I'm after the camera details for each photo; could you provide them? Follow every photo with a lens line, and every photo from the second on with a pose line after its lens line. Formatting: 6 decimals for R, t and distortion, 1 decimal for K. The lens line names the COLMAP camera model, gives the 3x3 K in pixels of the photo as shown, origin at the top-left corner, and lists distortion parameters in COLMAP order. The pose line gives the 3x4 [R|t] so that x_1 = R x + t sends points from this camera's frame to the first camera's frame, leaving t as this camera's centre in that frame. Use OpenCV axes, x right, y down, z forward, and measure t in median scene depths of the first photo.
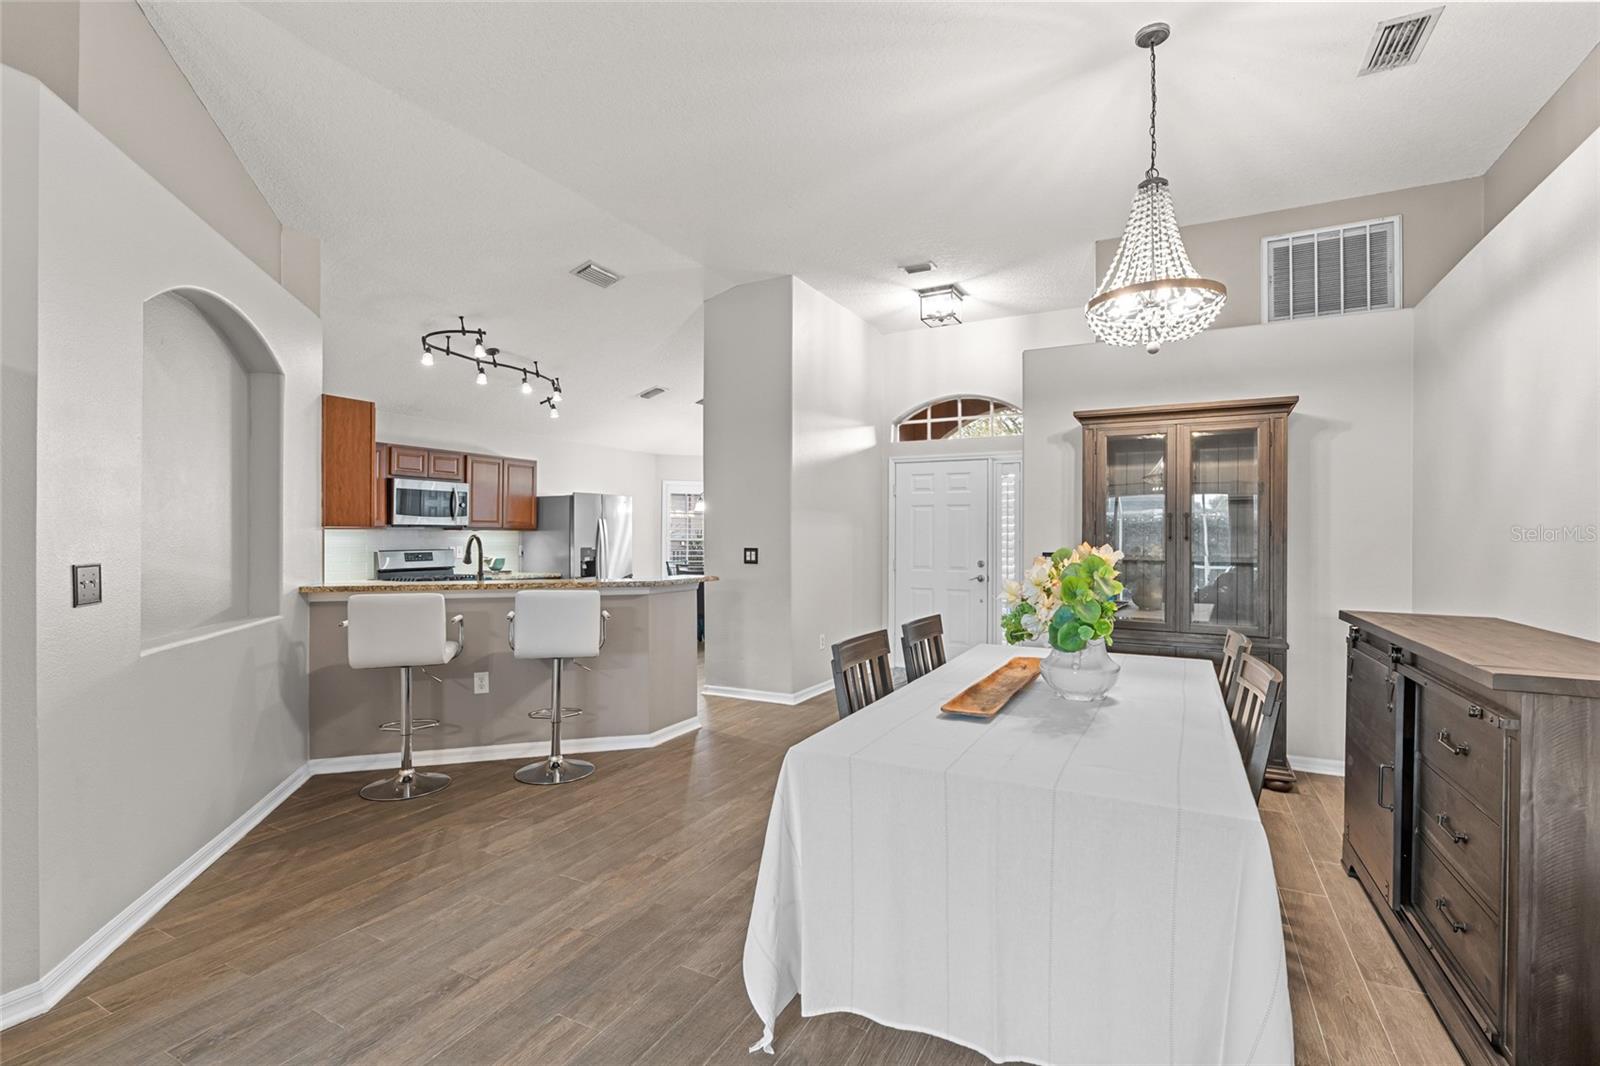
lens RADIAL K [[722.8, 0, 799.3], [0, 722.8, 536.8], [0, 0, 1]] dist [-0.004308, 0.000763]
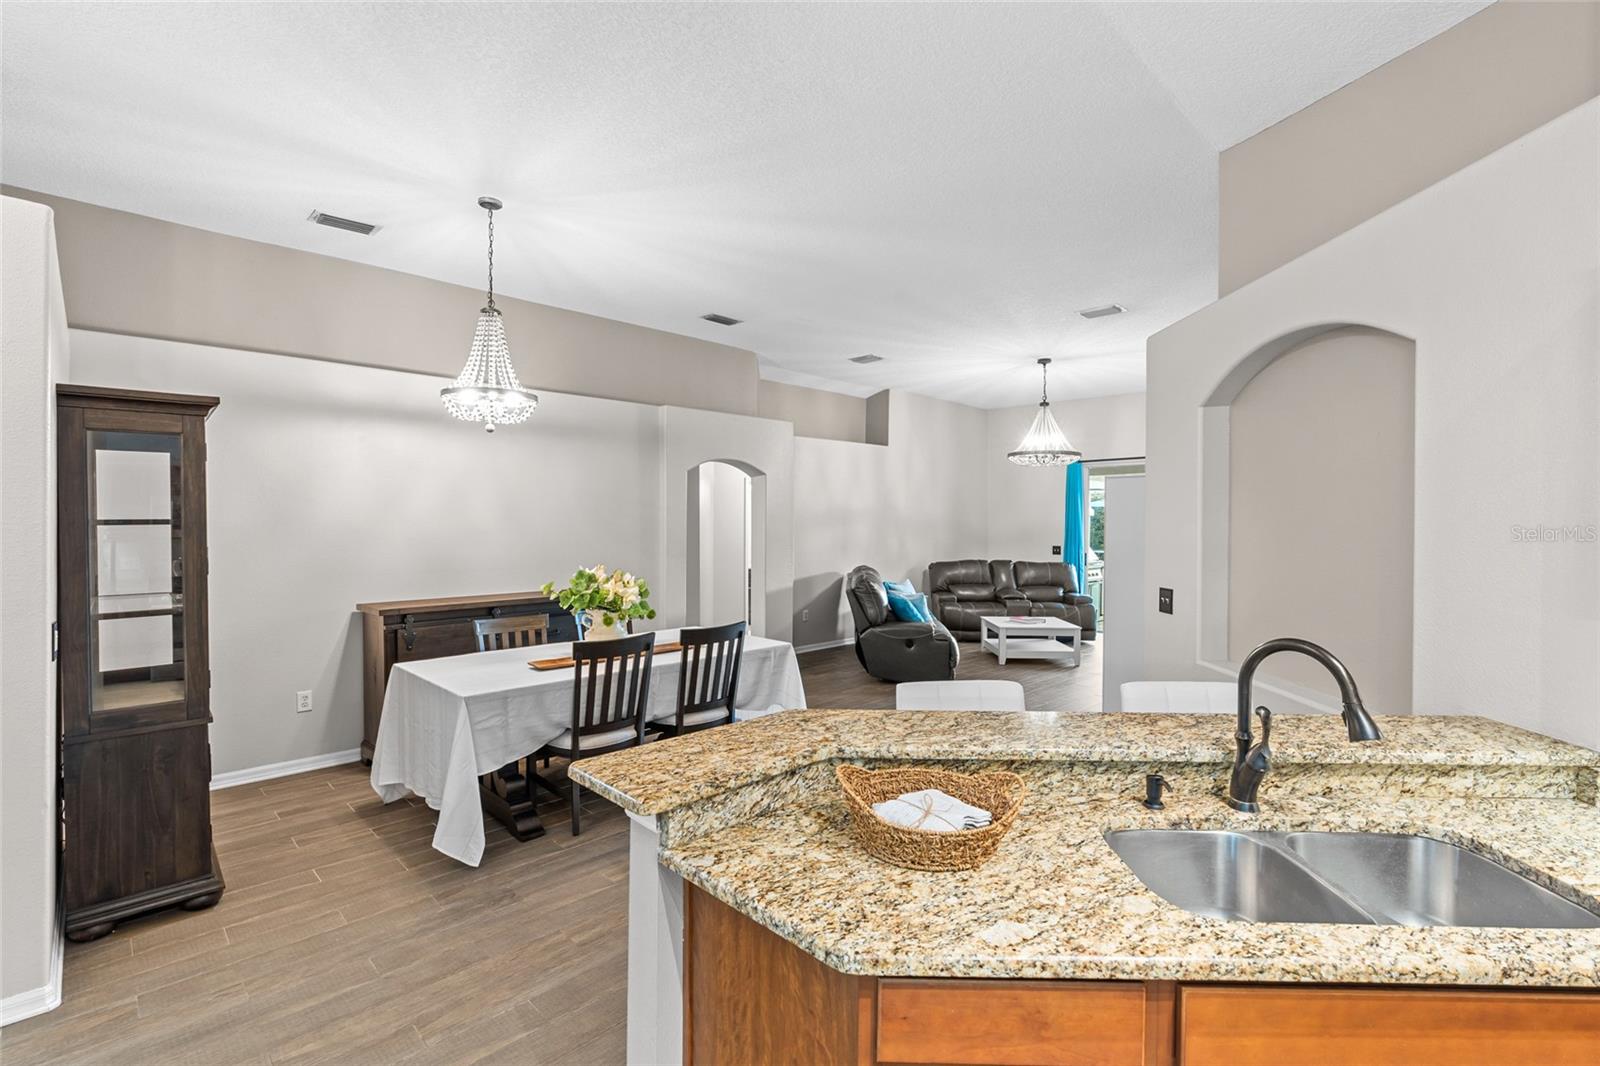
lens RADIAL K [[724.7, 0, 800.5], [0, 724.7, 522.1], [0, 0, 1]] dist [-0.003620, 0.000913]
pose [[-0.953455, -0.008531, 0.301414, -0.226465], [-0.007666, 0.999962, 0.004053, -0.039959], [-0.301437, 0.001553, -0.953485, 0.956567]]
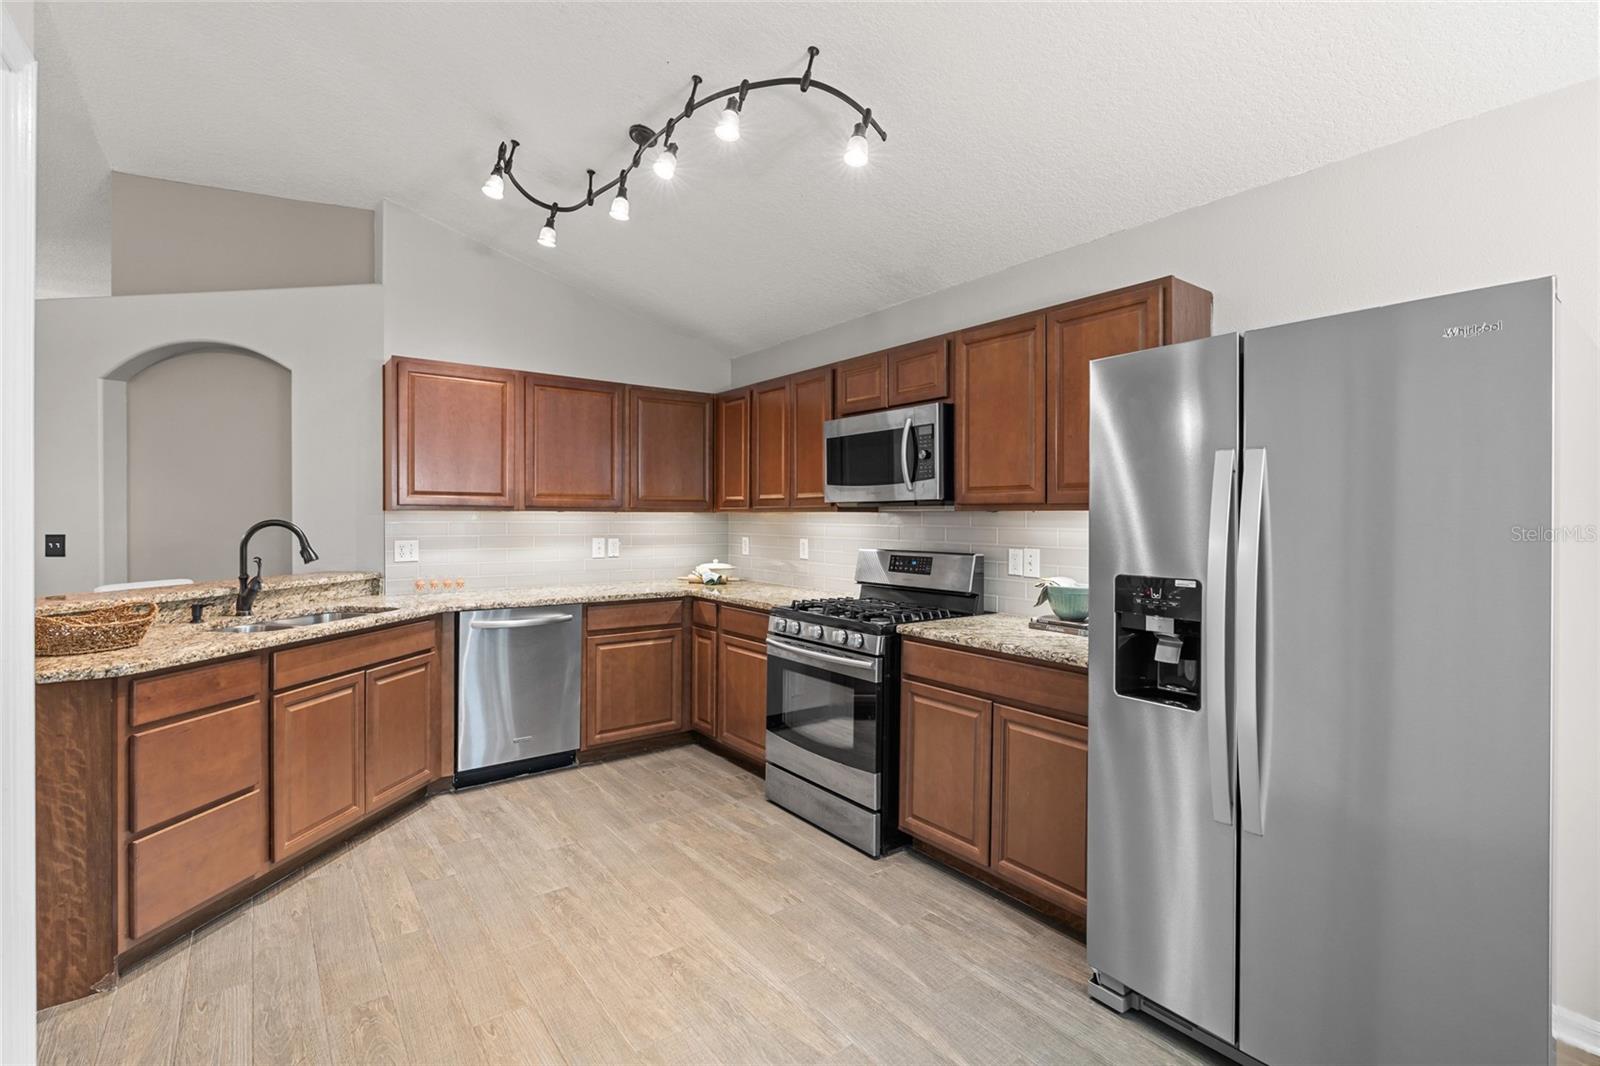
lens RADIAL K [[724.7, 0, 800.5], [0, 724.7, 522.1], [0, 0, 1]] dist [-0.003620, 0.000913]
pose [[-0.421567, 0.003343, -0.906791, -0.032679], [-0.003774, 0.999978, 0.005441, -0.004833], [0.906789, 0.005716, -0.421545, 1.182873]]
